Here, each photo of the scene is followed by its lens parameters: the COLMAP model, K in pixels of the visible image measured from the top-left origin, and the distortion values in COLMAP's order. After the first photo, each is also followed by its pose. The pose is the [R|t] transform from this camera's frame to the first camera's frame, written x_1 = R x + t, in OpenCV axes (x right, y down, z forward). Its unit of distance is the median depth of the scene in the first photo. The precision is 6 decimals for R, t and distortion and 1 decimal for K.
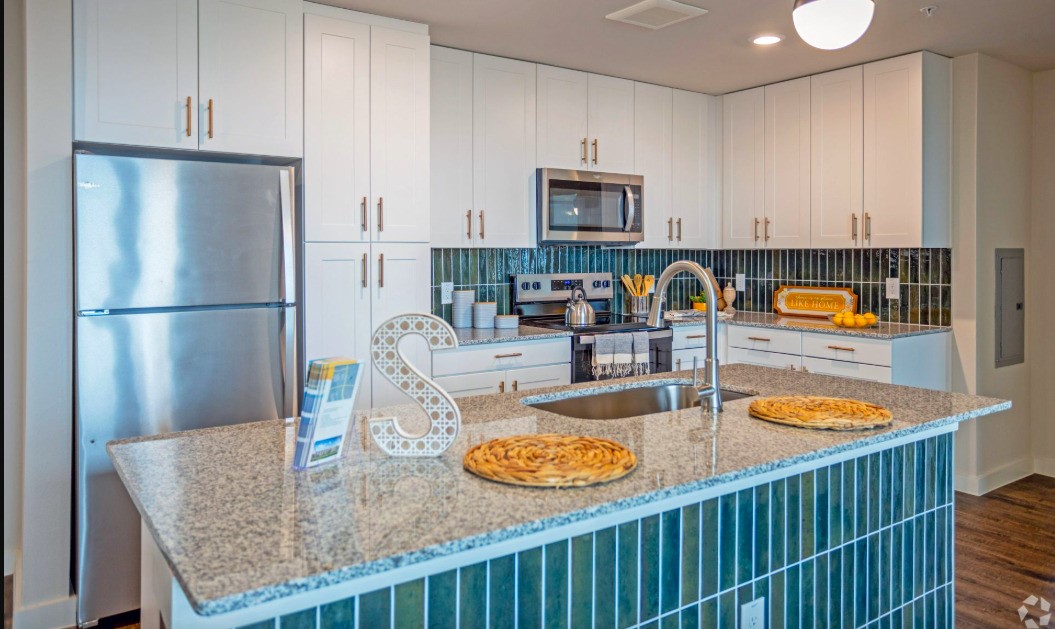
lens RADIAL K [[762.6, 0, 527.5], [0, 762.6, 314.5], [0, 0, 1]] dist [-0.000286, 0.000124]
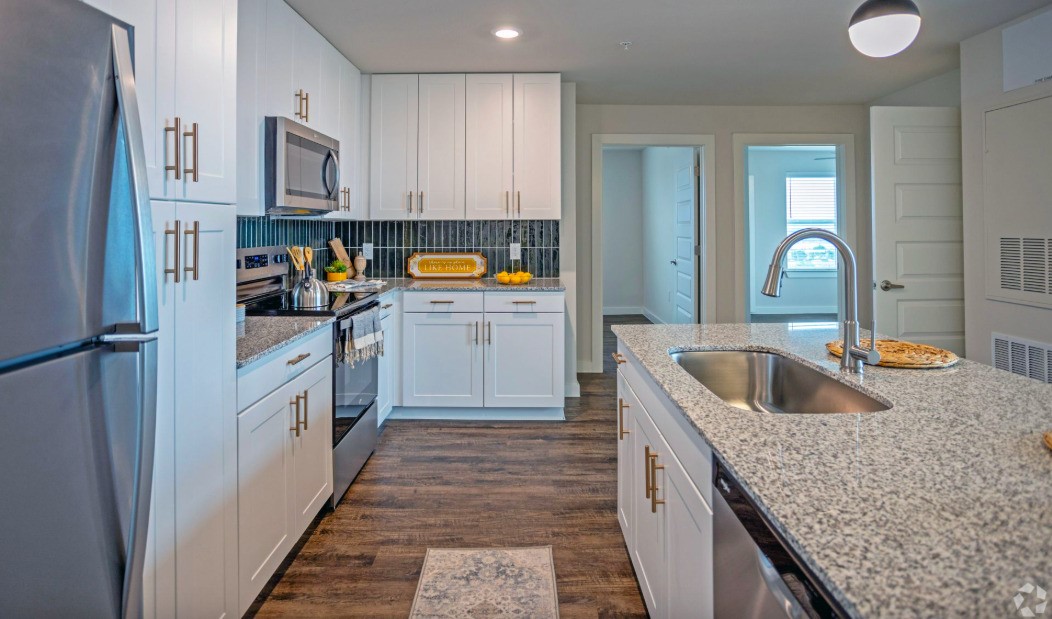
lens RADIAL K [[595.3, 0, 523.4], [0, 595.3, 261.9], [0, 0, 1]] dist [-0.001704, -0.000203]
pose [[0.586852, -0.051863, 0.808032, -0.304866], [0.066350, 0.997671, 0.015847, -0.030036], [-0.806971, 0.044313, 0.588926, 0.384779]]
